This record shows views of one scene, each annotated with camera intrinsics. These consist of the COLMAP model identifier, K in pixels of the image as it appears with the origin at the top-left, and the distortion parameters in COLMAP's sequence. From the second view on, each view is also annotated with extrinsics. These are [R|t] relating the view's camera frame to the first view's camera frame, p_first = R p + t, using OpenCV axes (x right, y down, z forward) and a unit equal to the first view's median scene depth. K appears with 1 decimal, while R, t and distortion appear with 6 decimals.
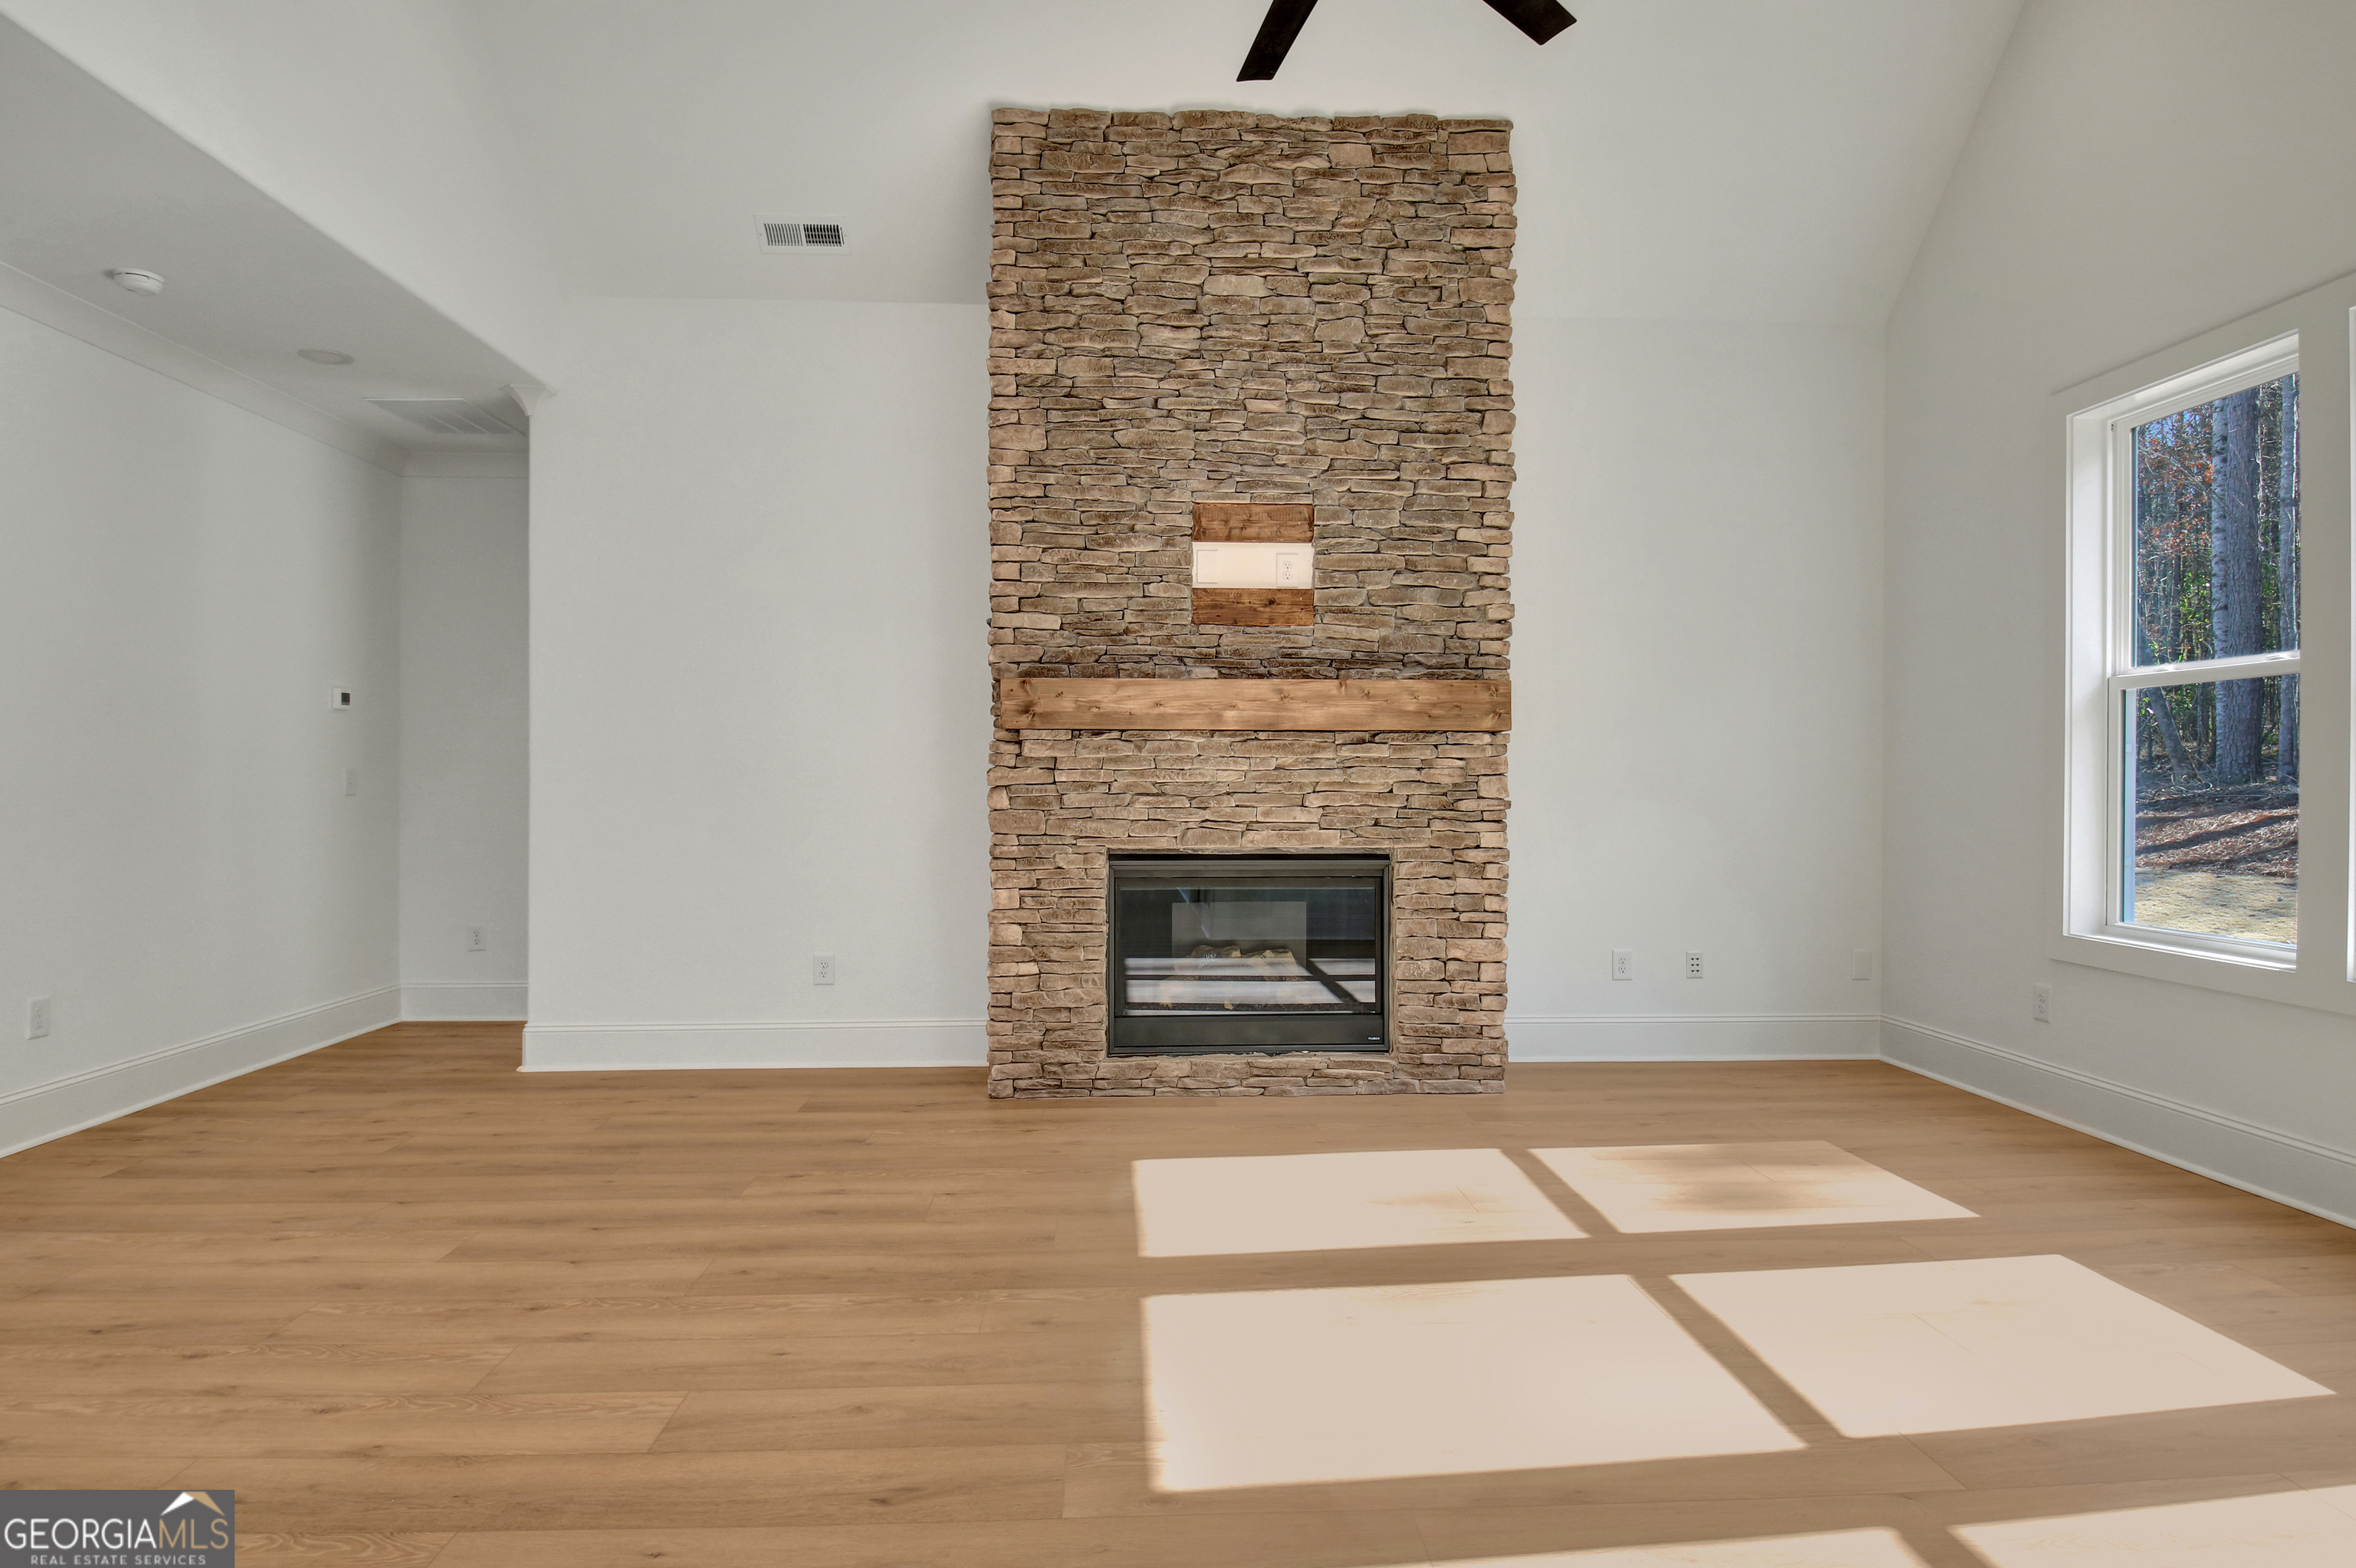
lens RADIAL K [[1265.2, 0, 1175.2], [0, 1265.2, 776.8], [0, 0, 1]] dist [0.027765, -0.025051]
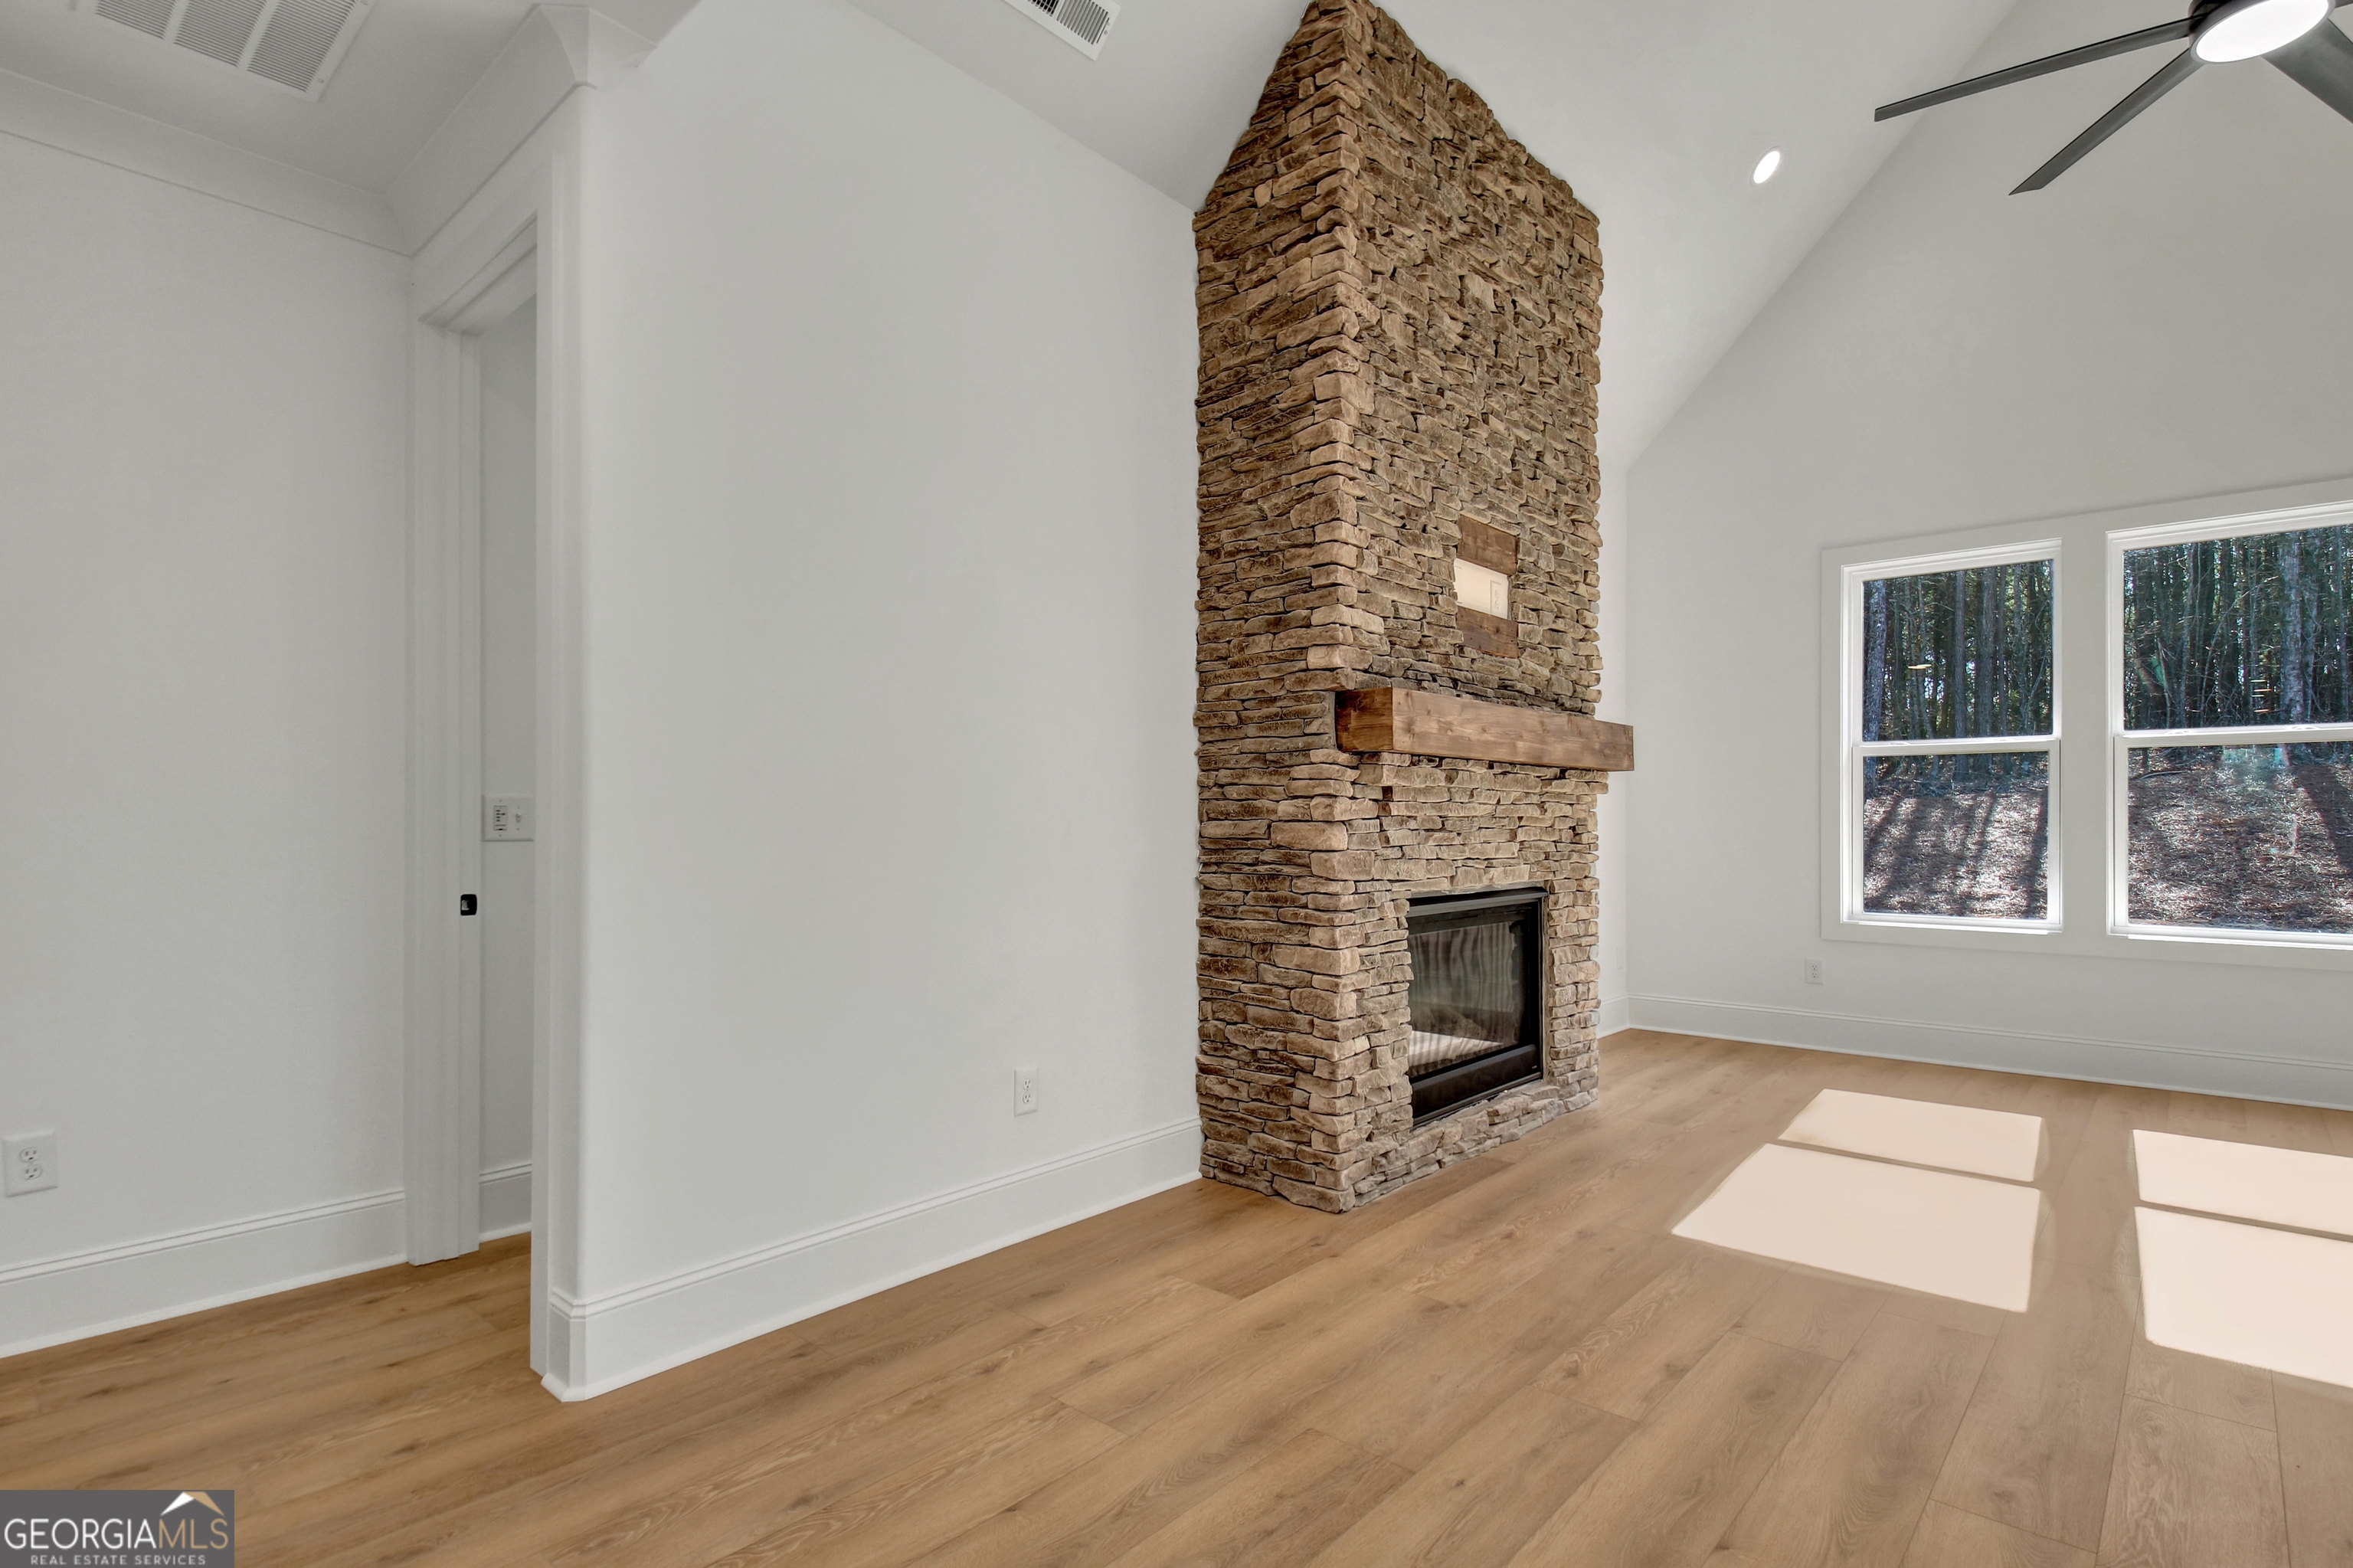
lens RADIAL K [[1157.7, 0, 1155.5], [0, 1157.7, 814.9], [0, 0, 1]] dist [0.016944, -0.011008]
pose [[0.702251, 0.001932, 0.711927, -0.738569], [-0.002418, 0.999997, -0.000328, 0.003594], [-0.711925, -0.001491, 0.702254, 0.566765]]
